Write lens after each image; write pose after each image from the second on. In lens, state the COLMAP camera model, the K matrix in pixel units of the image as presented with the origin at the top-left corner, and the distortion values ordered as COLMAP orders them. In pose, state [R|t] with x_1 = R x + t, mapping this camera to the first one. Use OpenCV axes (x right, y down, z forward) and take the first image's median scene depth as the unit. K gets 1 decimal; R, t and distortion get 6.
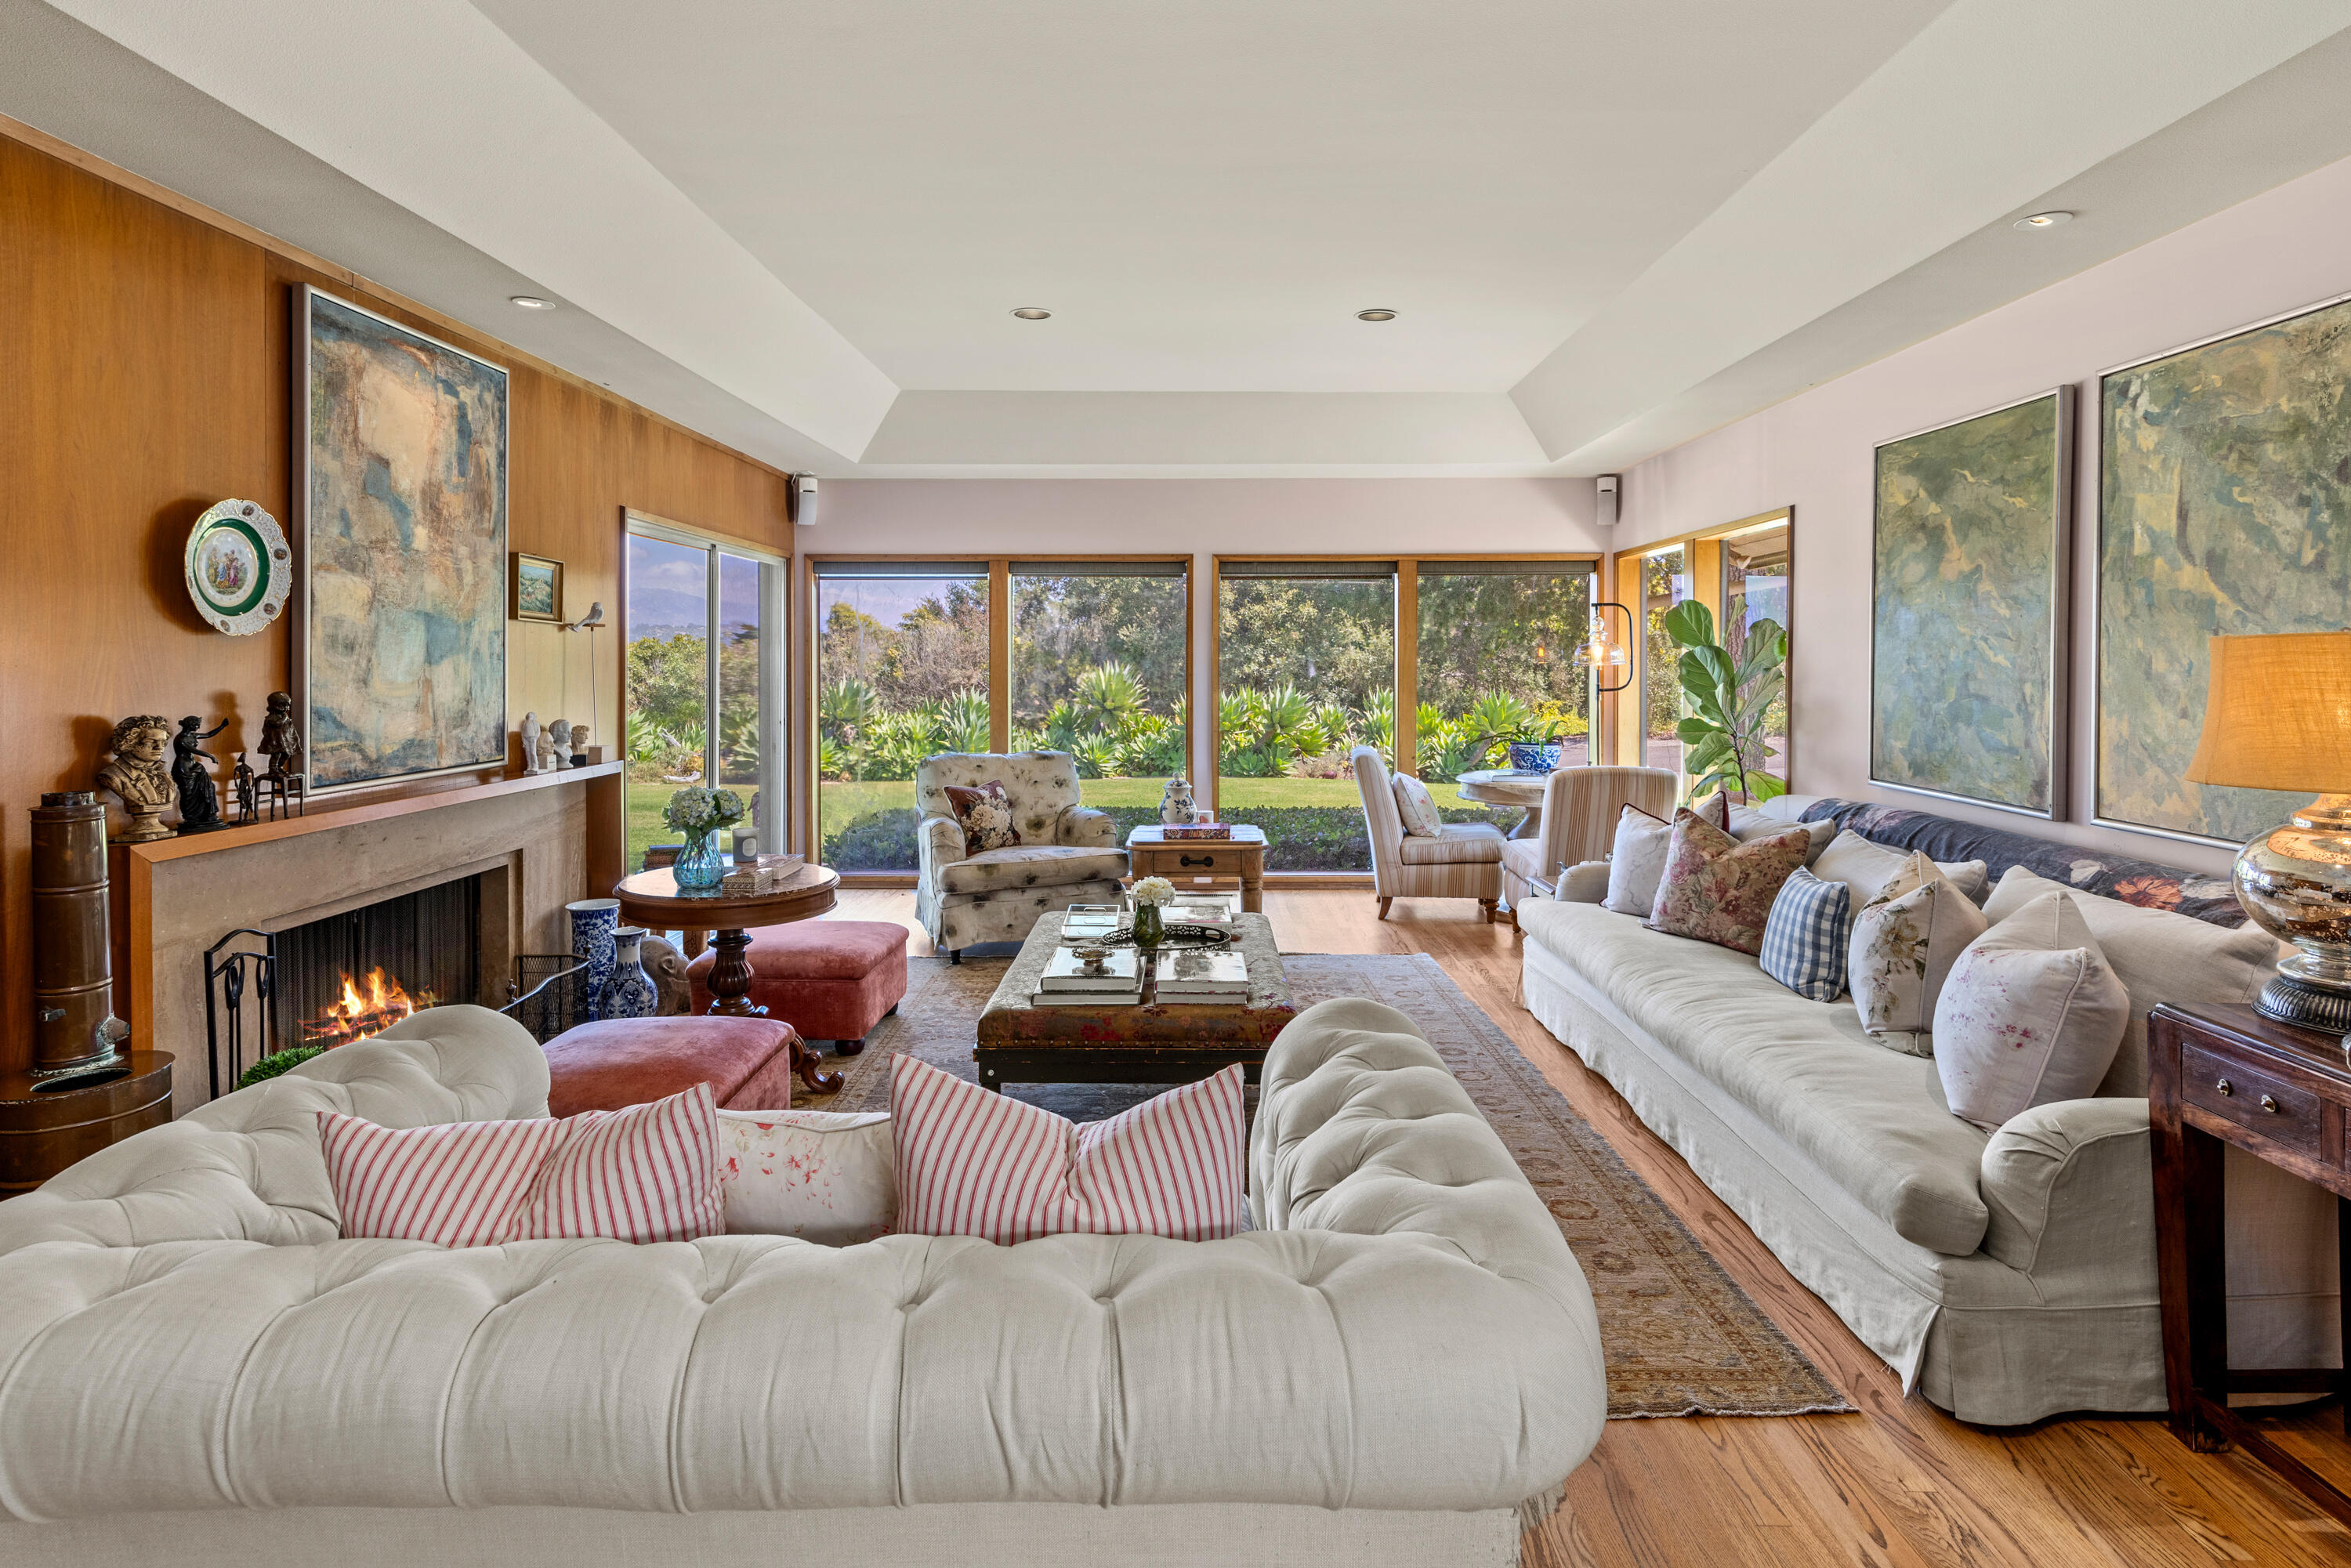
lens RADIAL K [[1177.6, 0, 1177.1], [0, 1177.6, 665.5], [0, 0, 1]] dist [0.002229, 0.000862]
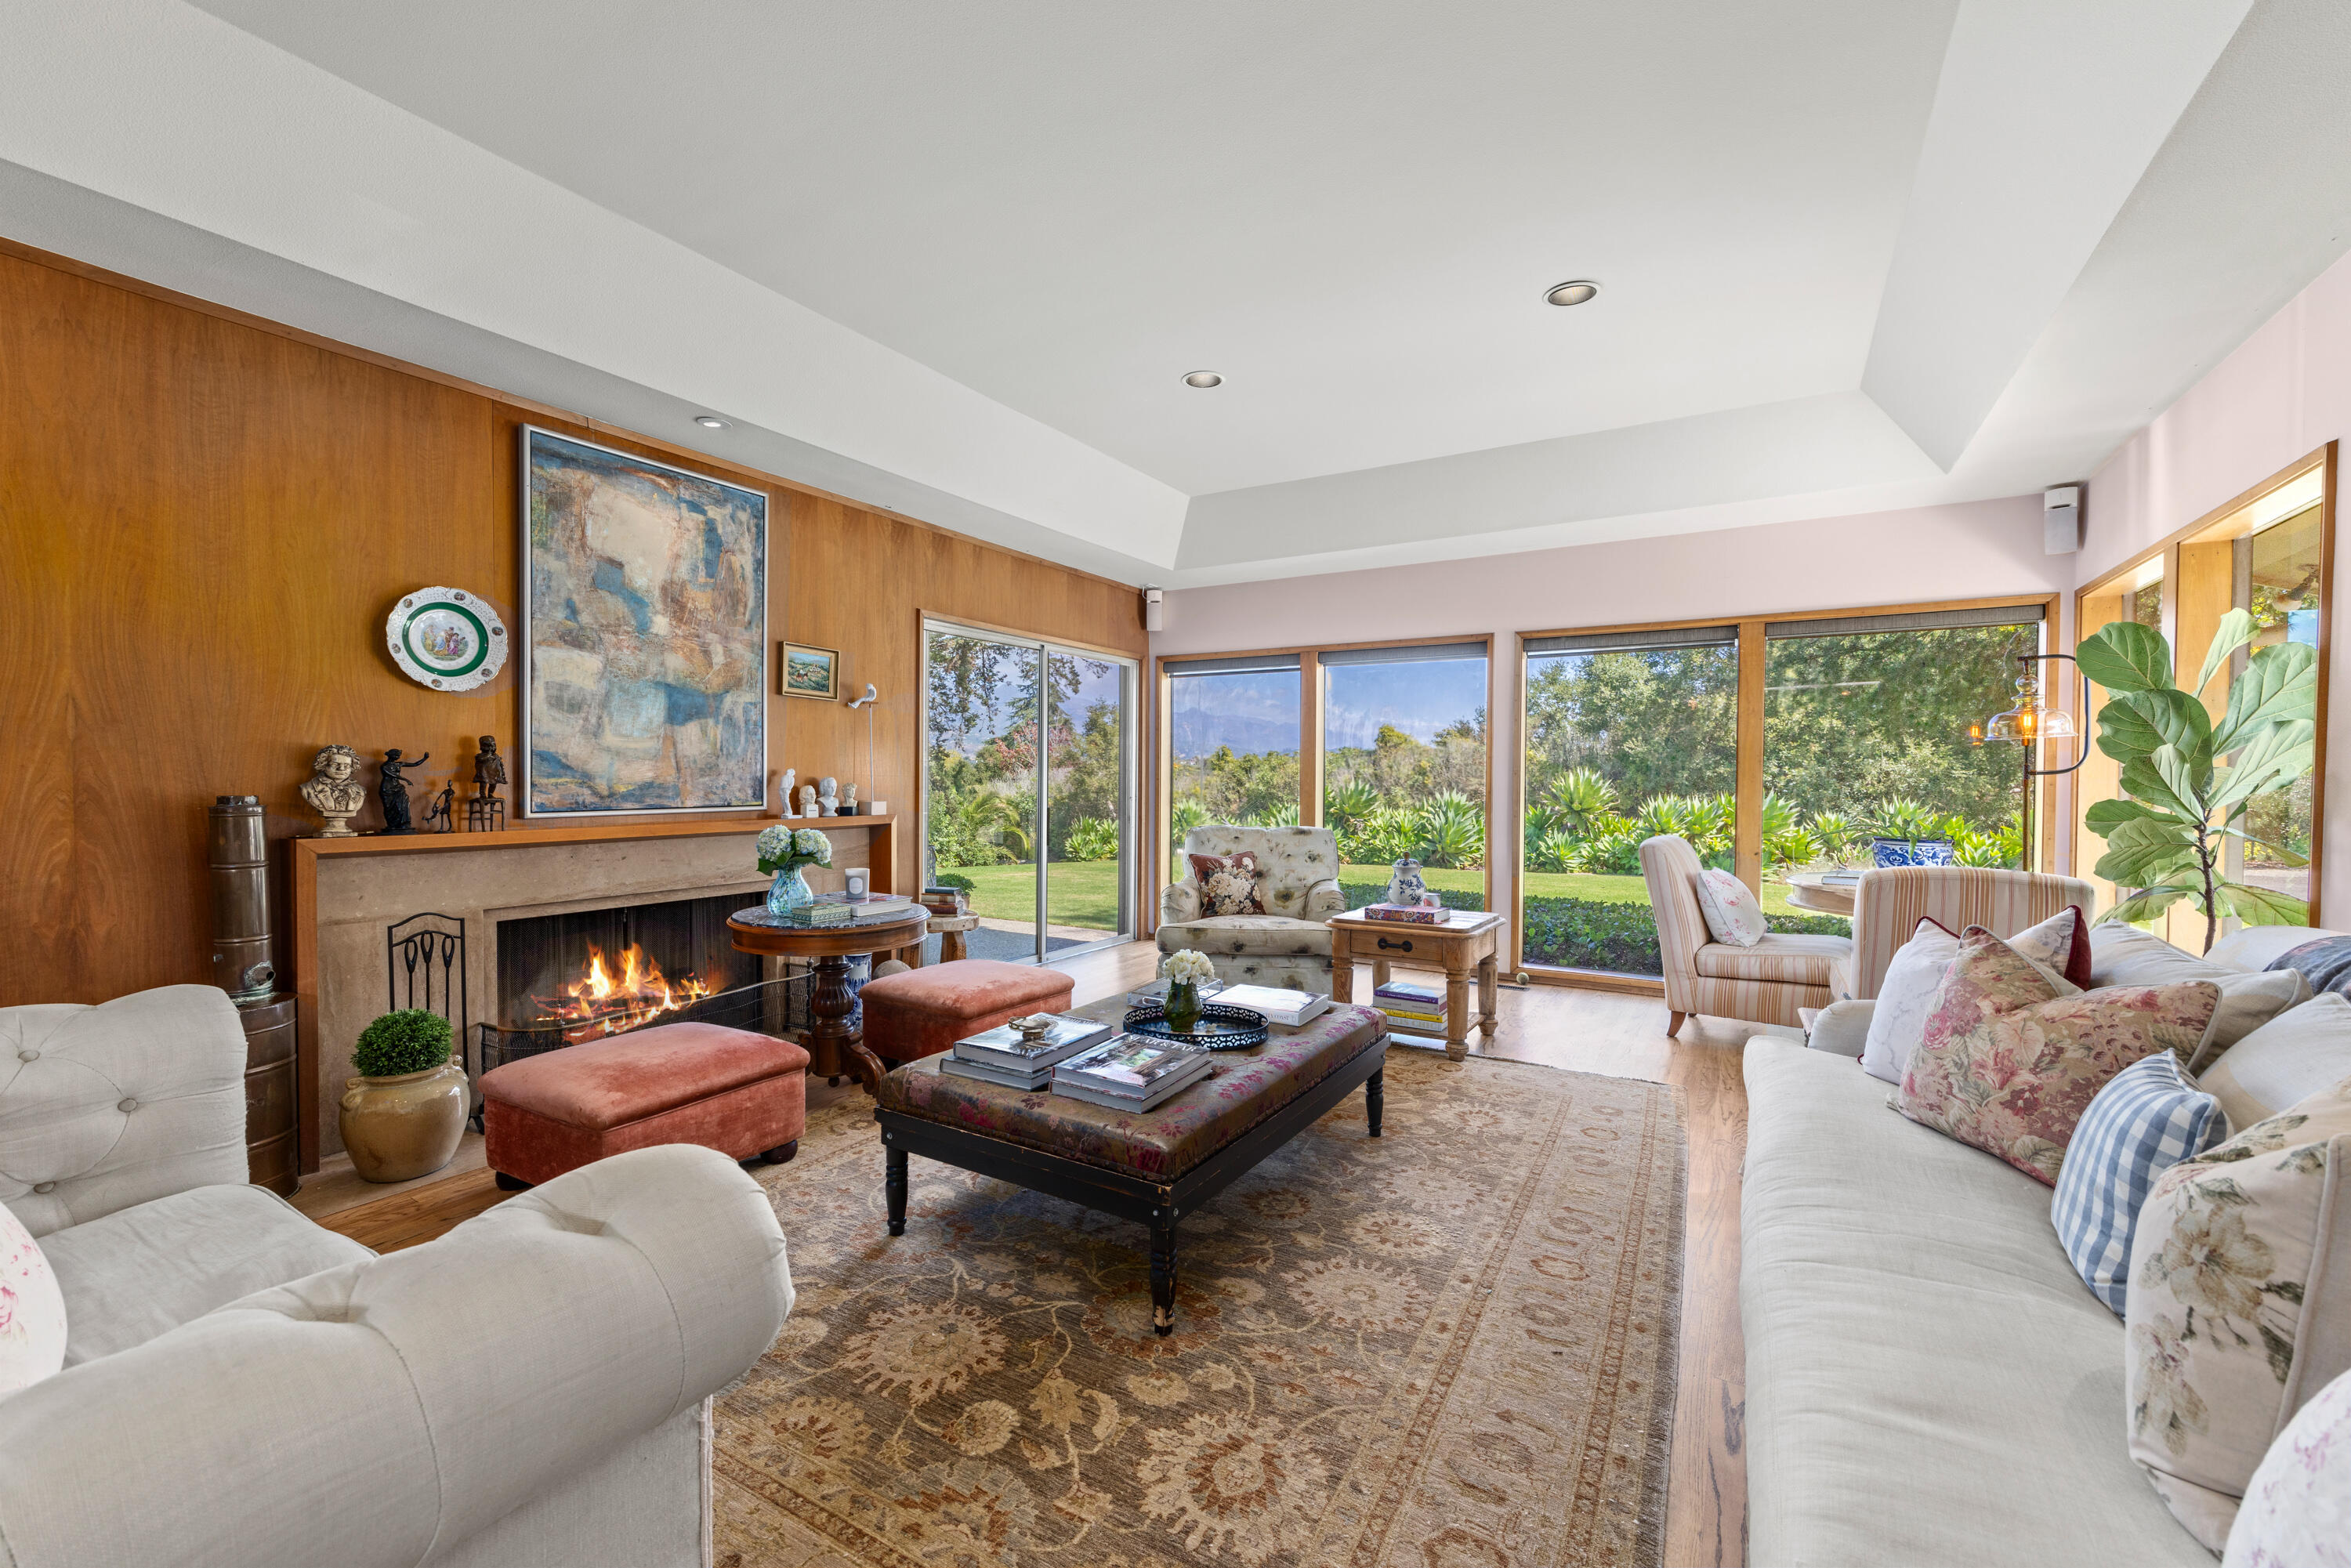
lens RADIAL K [[932.7, 0, 1175.5], [0, 932.7, 784.0], [0, 0, 1]] dist [-0.000101, 0.000073]
pose [[0.864630, 0.011730, -0.502272, 0.327563], [-0.008472, 0.999926, 0.008768, 0.047418], [0.502338, -0.003326, 0.864665, 0.384311]]
